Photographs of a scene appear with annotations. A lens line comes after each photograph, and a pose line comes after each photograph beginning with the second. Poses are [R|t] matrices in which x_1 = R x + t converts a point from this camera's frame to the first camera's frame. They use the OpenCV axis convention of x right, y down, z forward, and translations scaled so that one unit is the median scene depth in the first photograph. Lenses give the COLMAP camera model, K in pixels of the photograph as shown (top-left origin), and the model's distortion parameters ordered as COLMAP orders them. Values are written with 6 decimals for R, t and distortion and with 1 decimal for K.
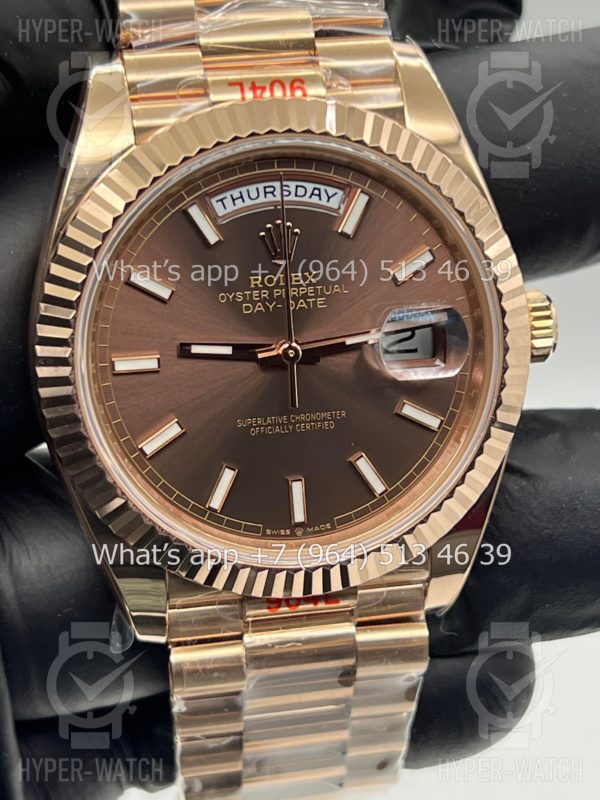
lens RADIAL K [[1907.1, 0, 302.1], [0, 1907.1, 407.3], [0, 0, 1]] dist [0.210201, 0.000000]
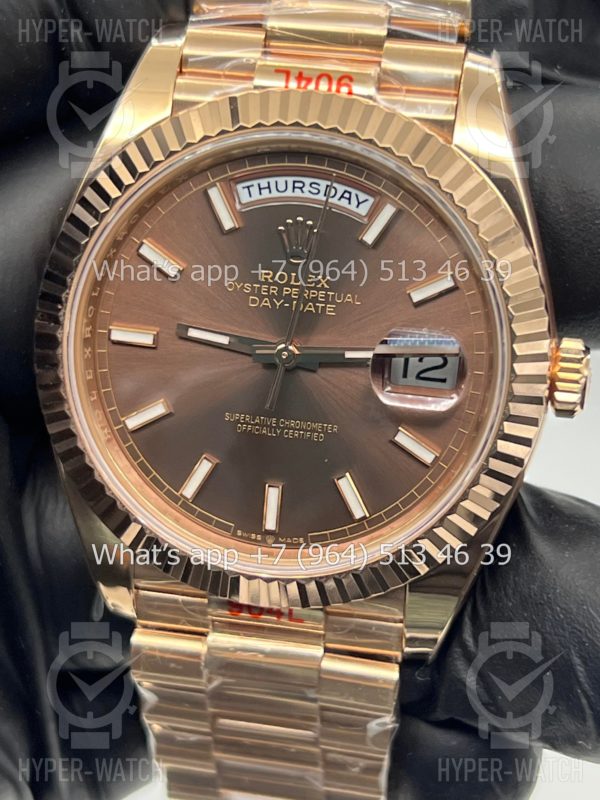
lens RADIAL K [[1907.1, 0, 293.8], [0, 1907.1, 400.1], [0, 0, 1]] dist [0.210201, 0.000000]
pose [[0.937353, 0.191783, -0.290840, 0.280283], [-0.194180, 0.980744, 0.020886, -0.026716], [0.289245, 0.036897, 0.956544, 0.079869]]
